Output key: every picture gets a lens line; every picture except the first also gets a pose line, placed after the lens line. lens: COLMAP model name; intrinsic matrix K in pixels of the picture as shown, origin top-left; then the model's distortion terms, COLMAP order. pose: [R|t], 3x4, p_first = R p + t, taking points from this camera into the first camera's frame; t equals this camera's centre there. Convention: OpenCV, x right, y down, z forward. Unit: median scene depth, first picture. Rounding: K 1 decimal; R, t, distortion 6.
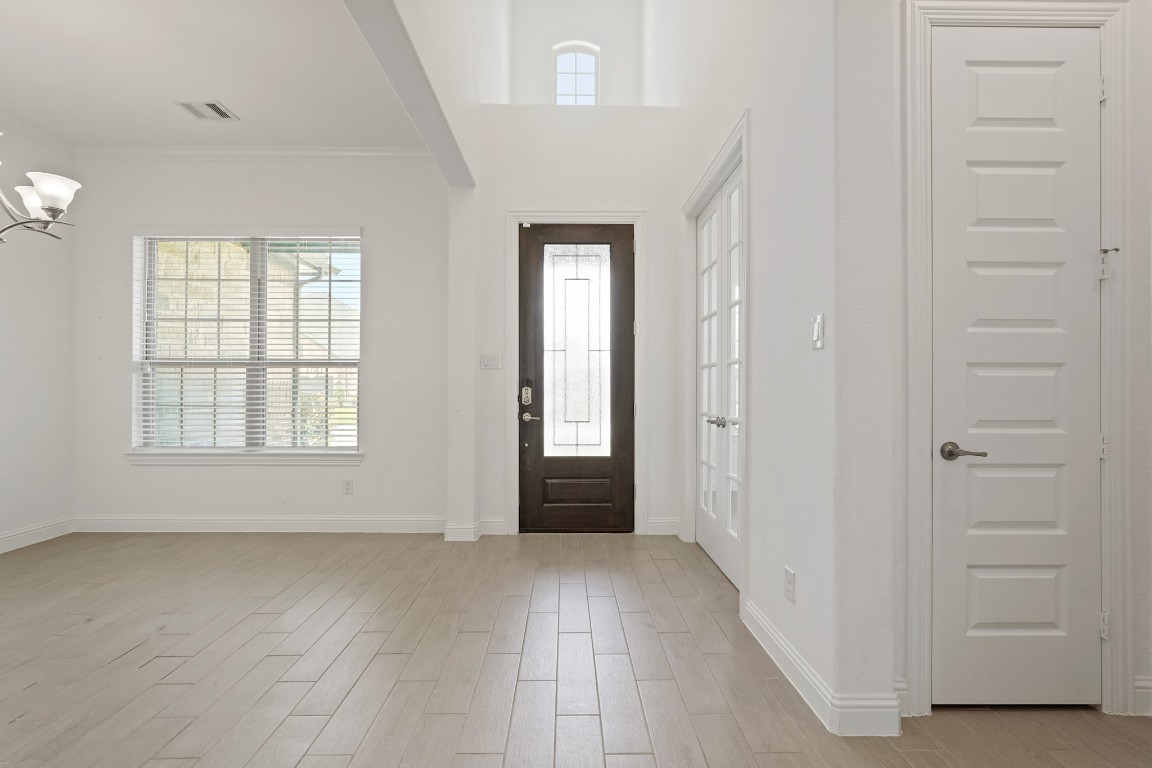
lens RADIAL K [[505.4, 0, 576.0], [0, 505.4, 384.0], [0, 0, 1]] dist [-0.022172, 0.009110]
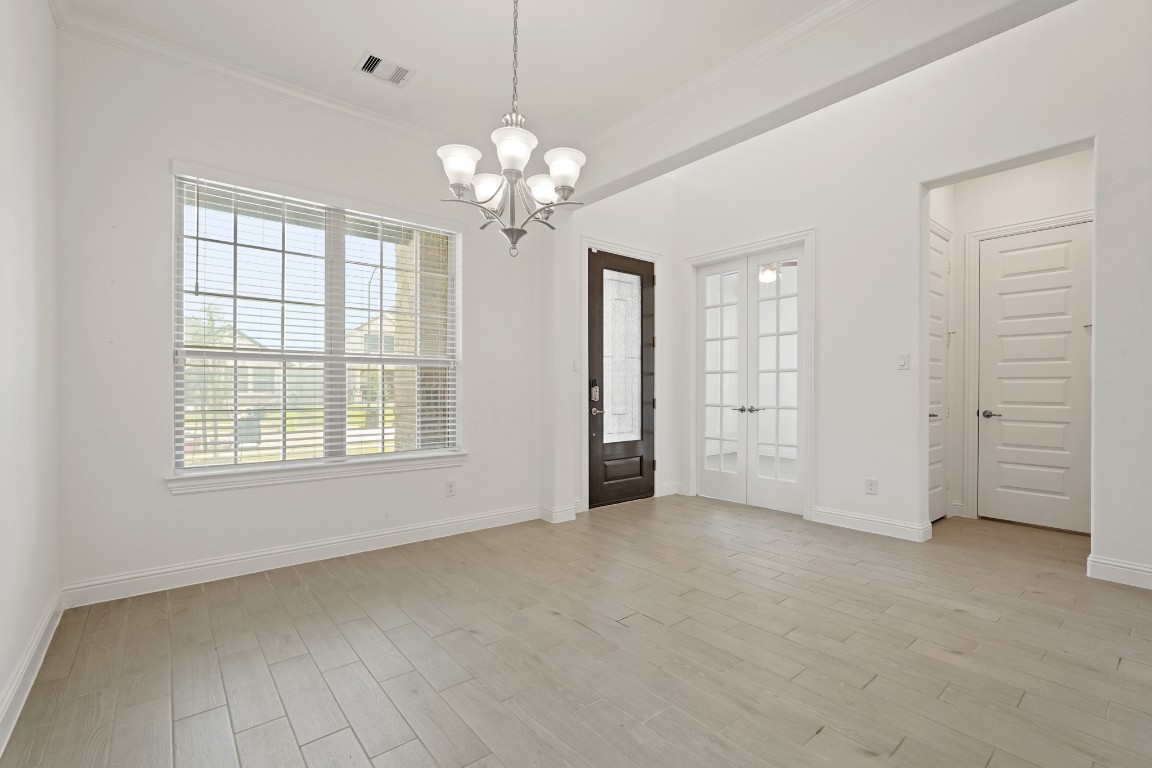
lens RADIAL K [[516.2, 0, 576.0], [0, 516.2, 384.0], [0, 0, 1]] dist [0.009050, -0.000144]
pose [[0.785907, 0.005047, 0.618324, -0.880996], [-0.010634, 0.999929, 0.005354, -0.006075], [-0.618253, -0.010783, 0.785905, 0.063391]]
